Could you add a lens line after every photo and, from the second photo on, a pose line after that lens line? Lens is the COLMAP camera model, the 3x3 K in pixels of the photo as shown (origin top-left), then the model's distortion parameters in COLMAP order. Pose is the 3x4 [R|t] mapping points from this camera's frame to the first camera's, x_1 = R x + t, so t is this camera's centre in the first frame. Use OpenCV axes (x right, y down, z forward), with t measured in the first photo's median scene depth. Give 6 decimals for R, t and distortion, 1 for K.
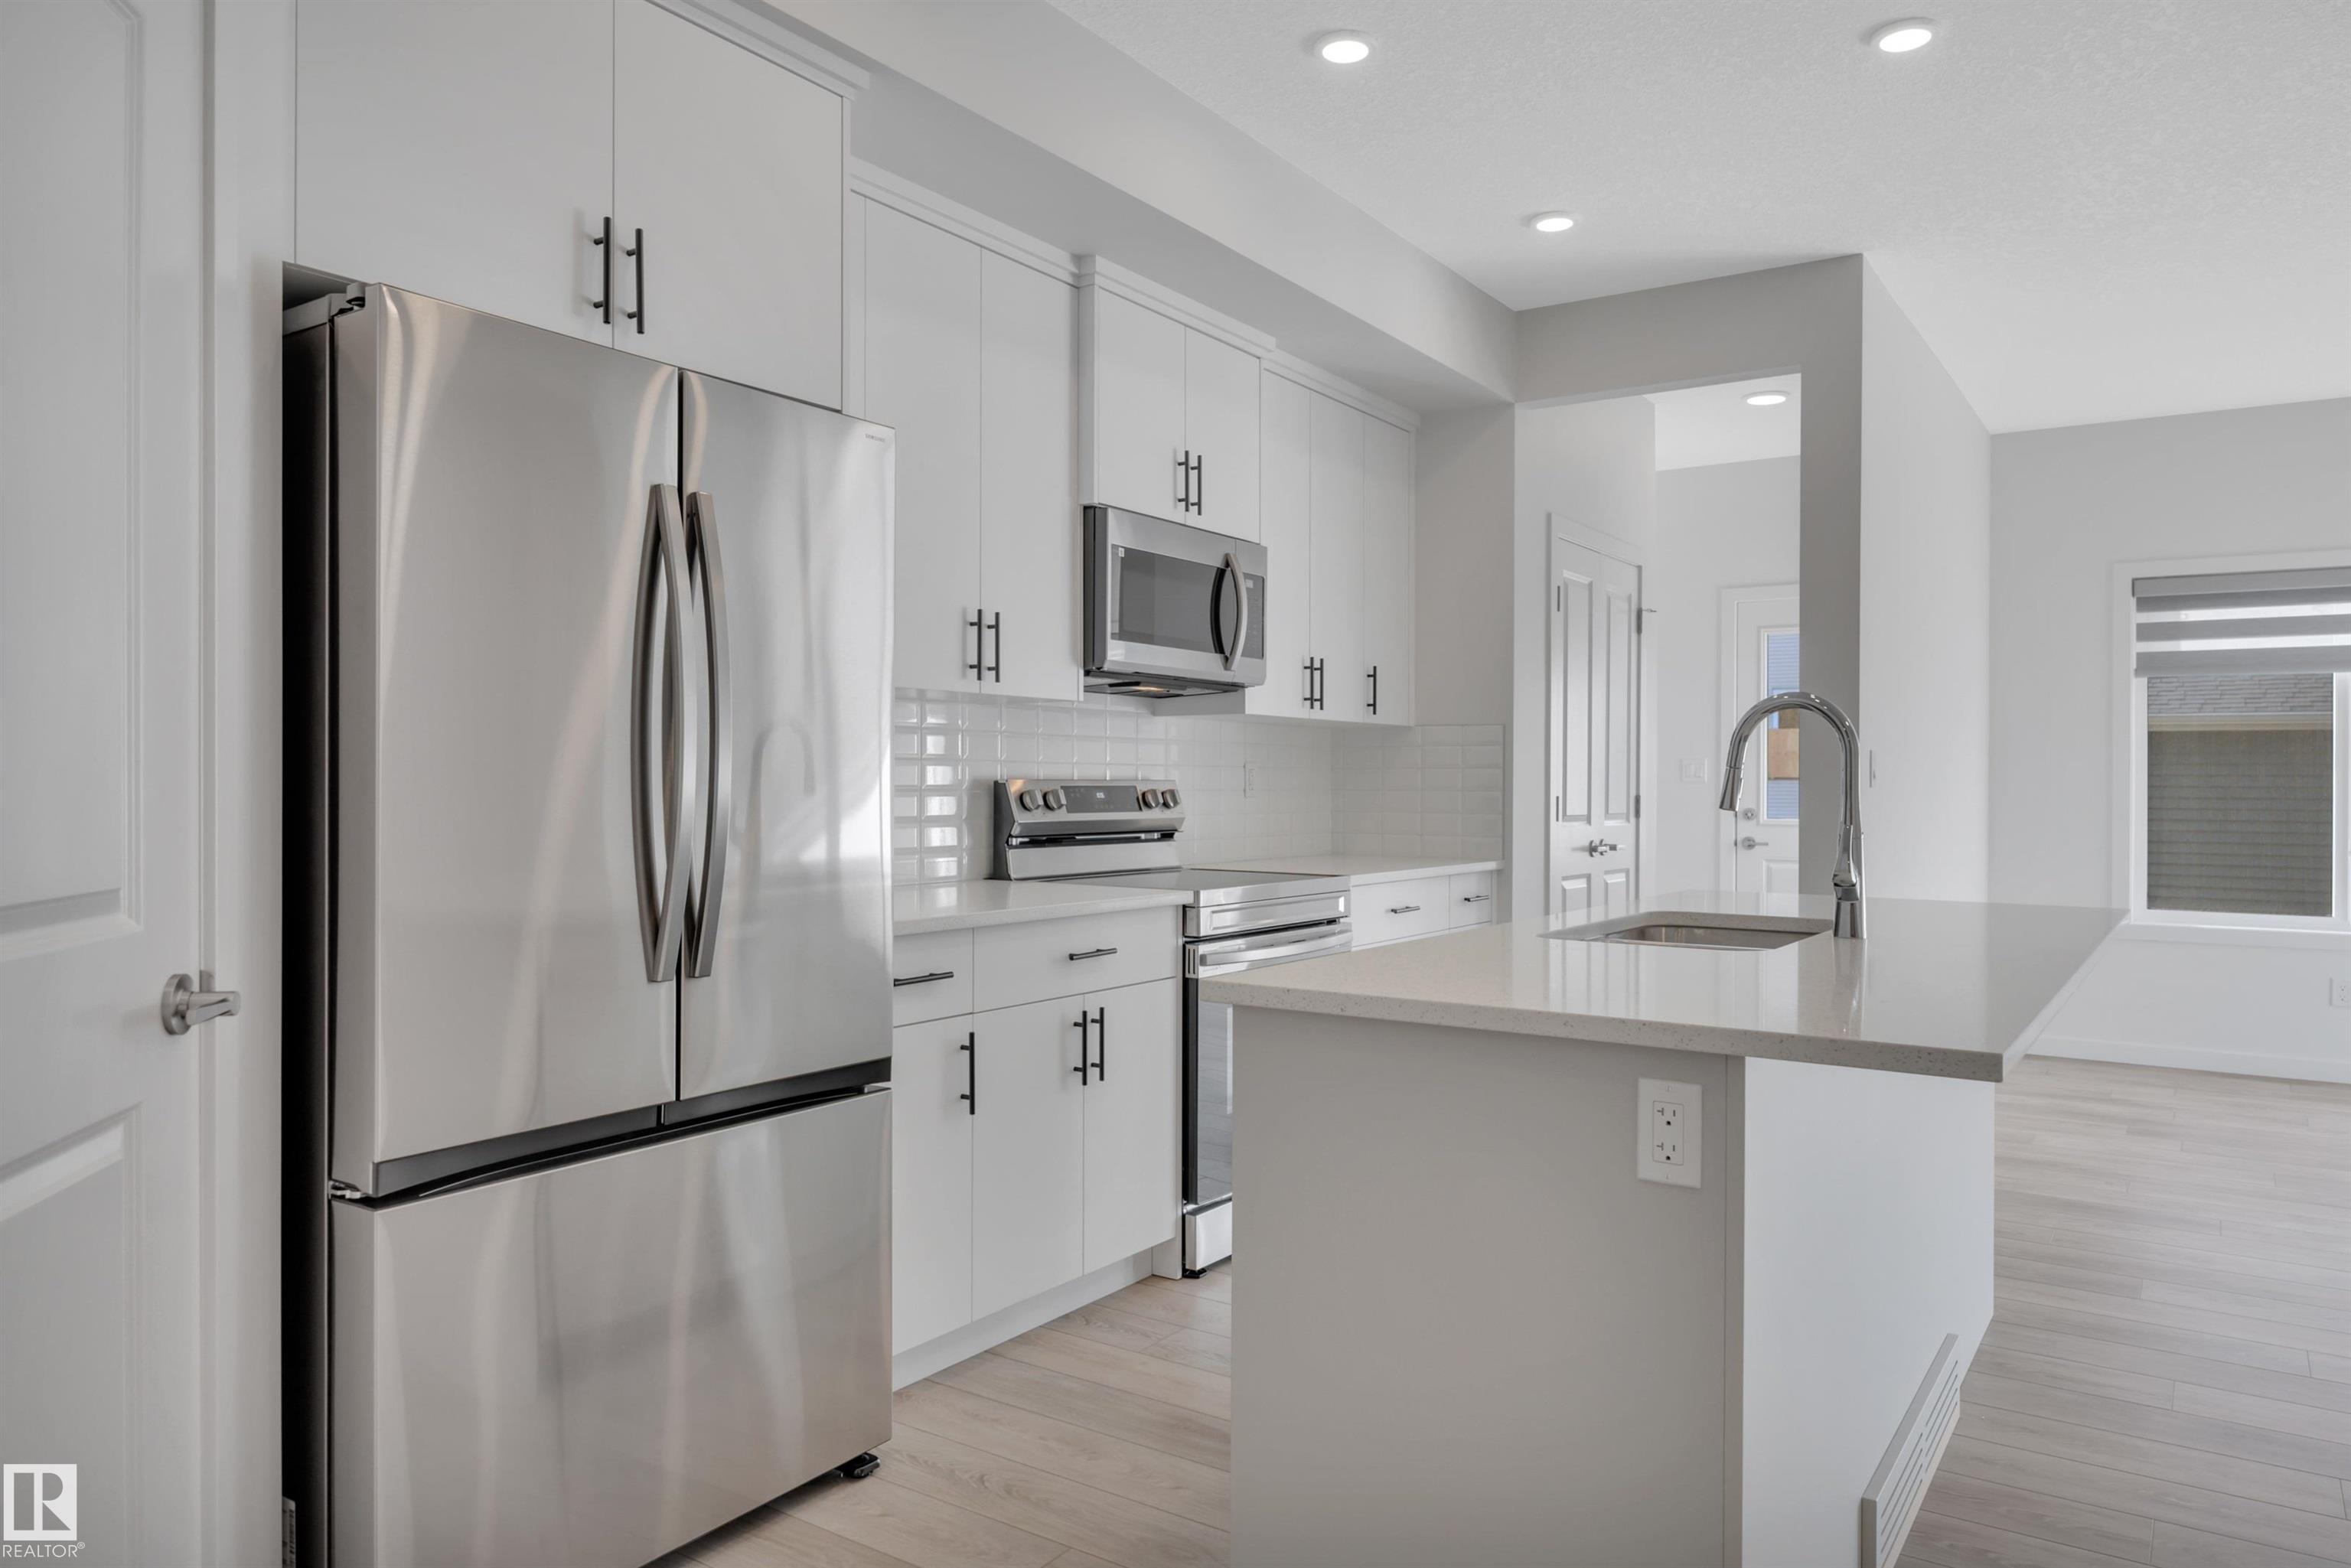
lens RADIAL K [[1551.1, 0, 1191.9], [0, 1551.1, 753.8], [0, 0, 1]] dist [0.002248, -0.001613]
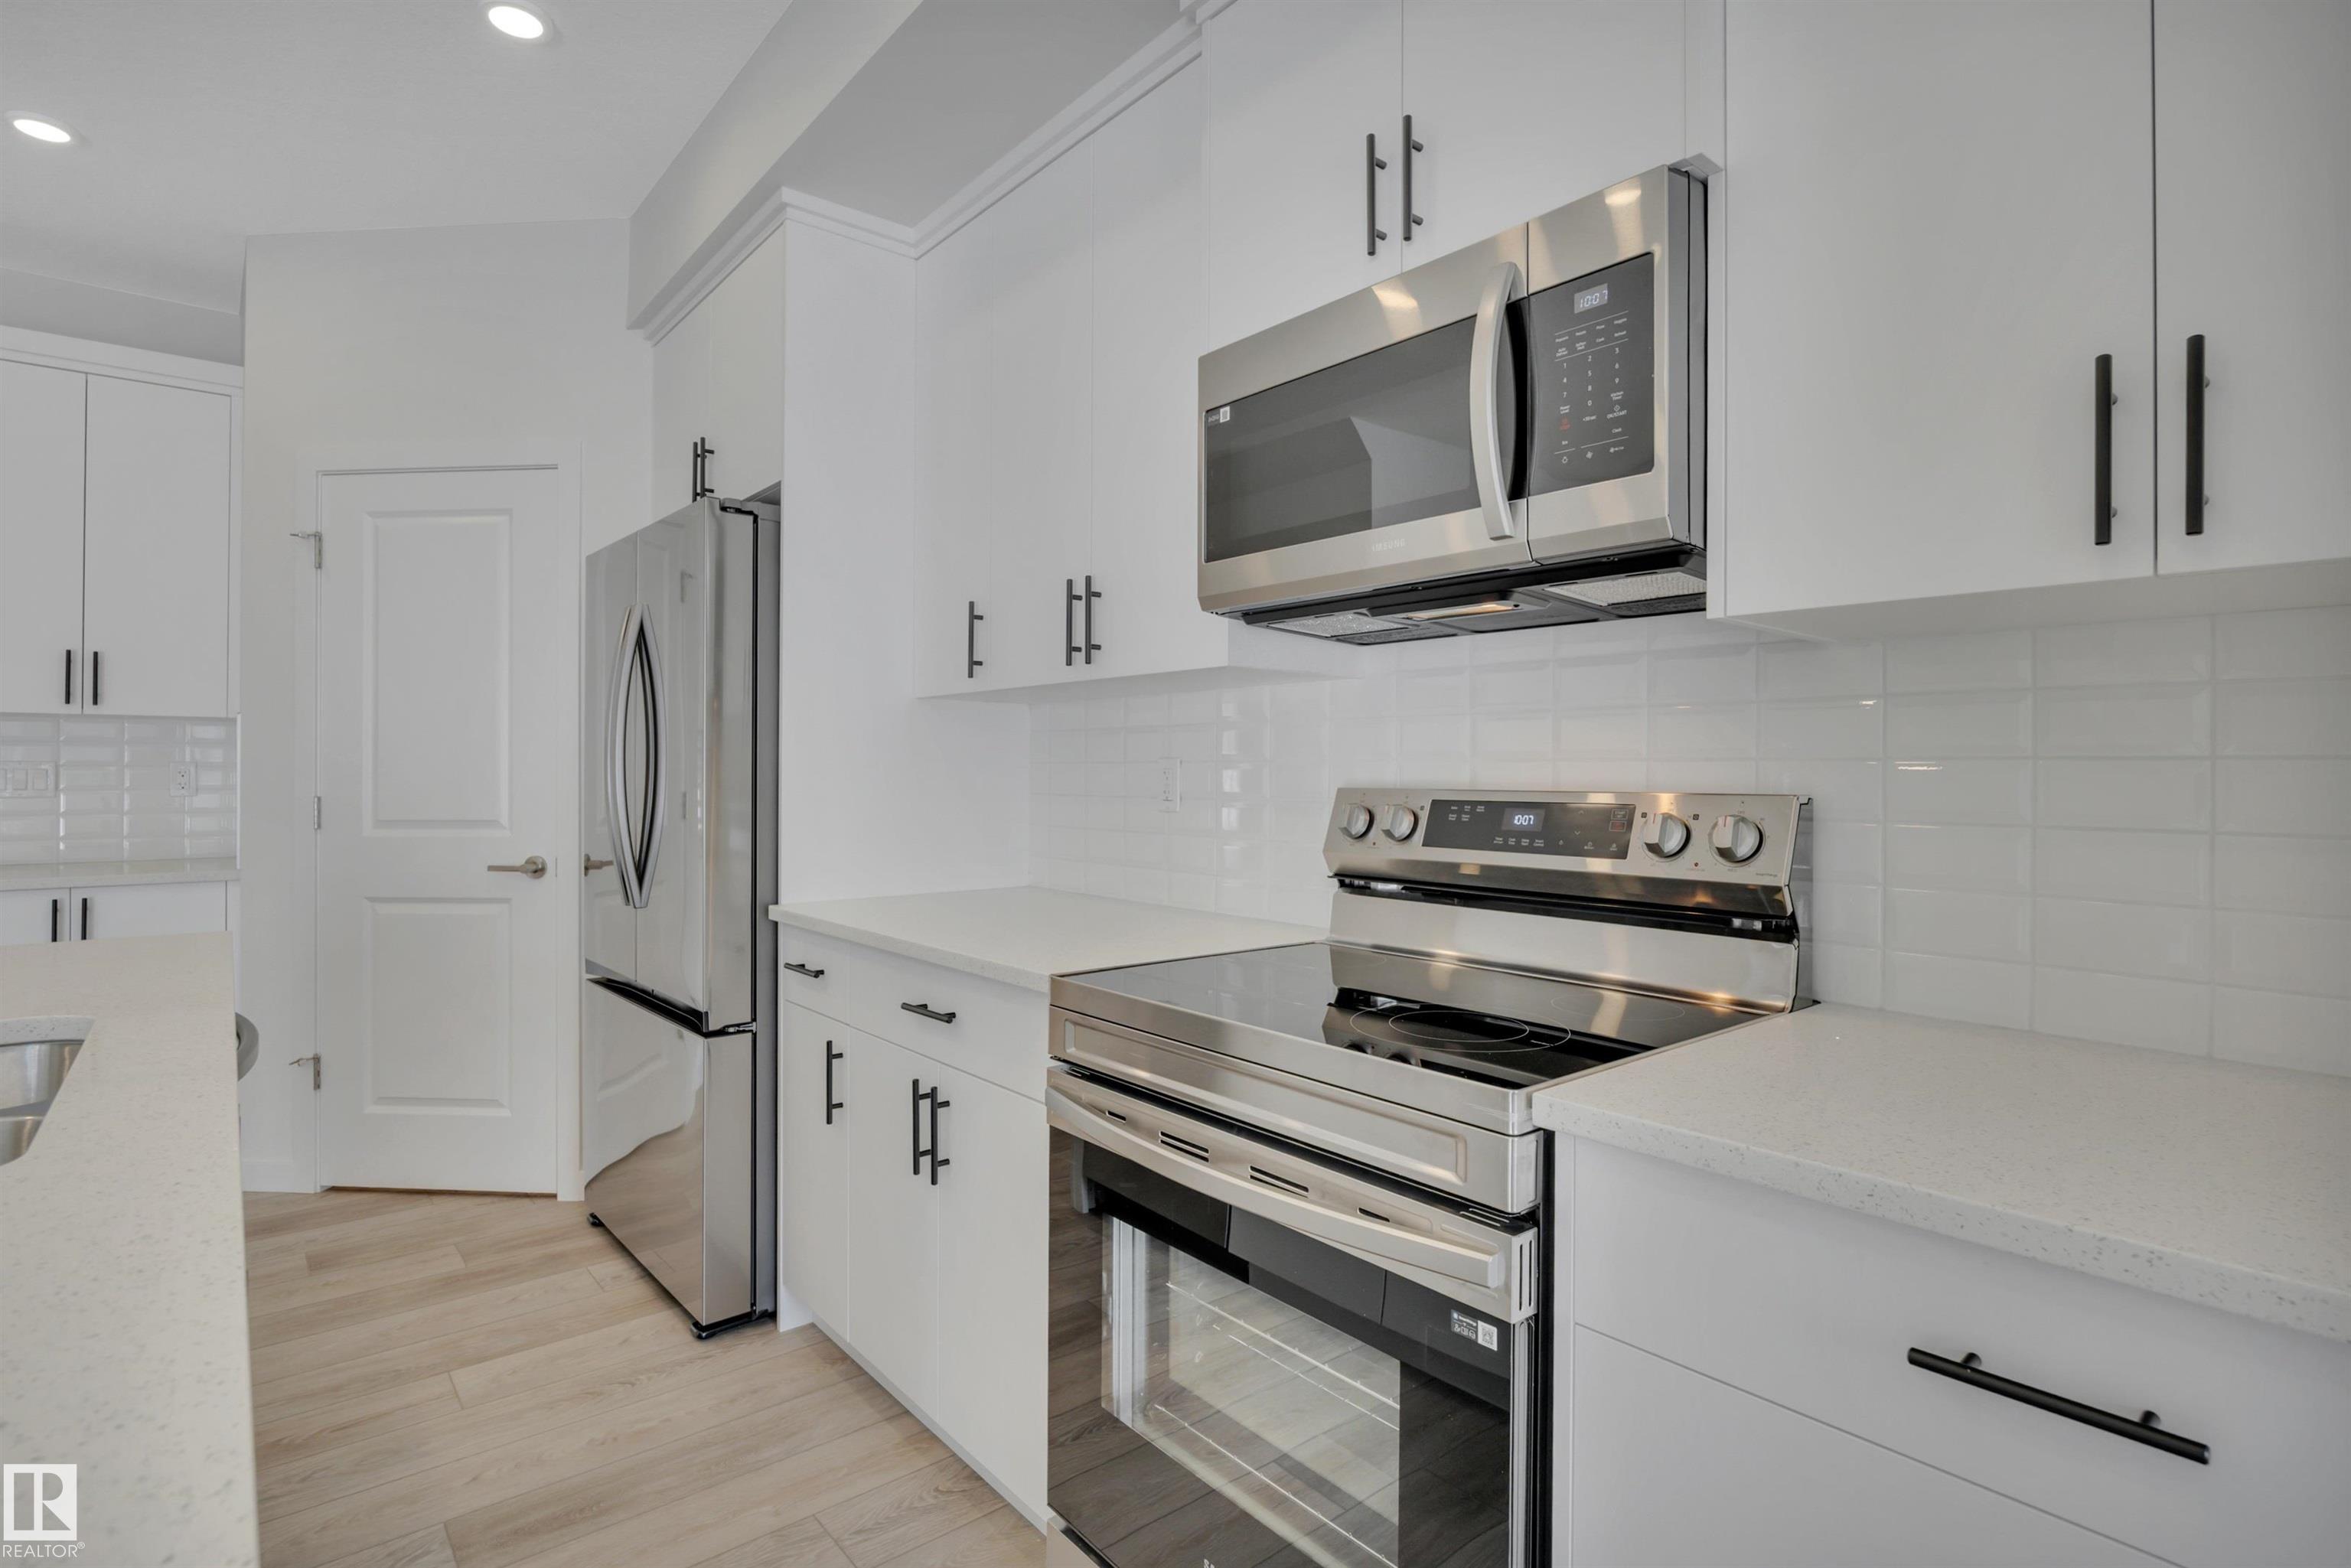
lens RADIAL K [[1158.2, 0, 1165.7], [0, 1158.2, 761.3], [0, 0, 1]] dist [-0.001374, 0.001193]
pose [[-0.290098, -0.017013, -0.956846, 0.322803], [0.009220, 0.999746, -0.020571, 0.012476], [0.956952, -0.014790, -0.289868, 0.904030]]
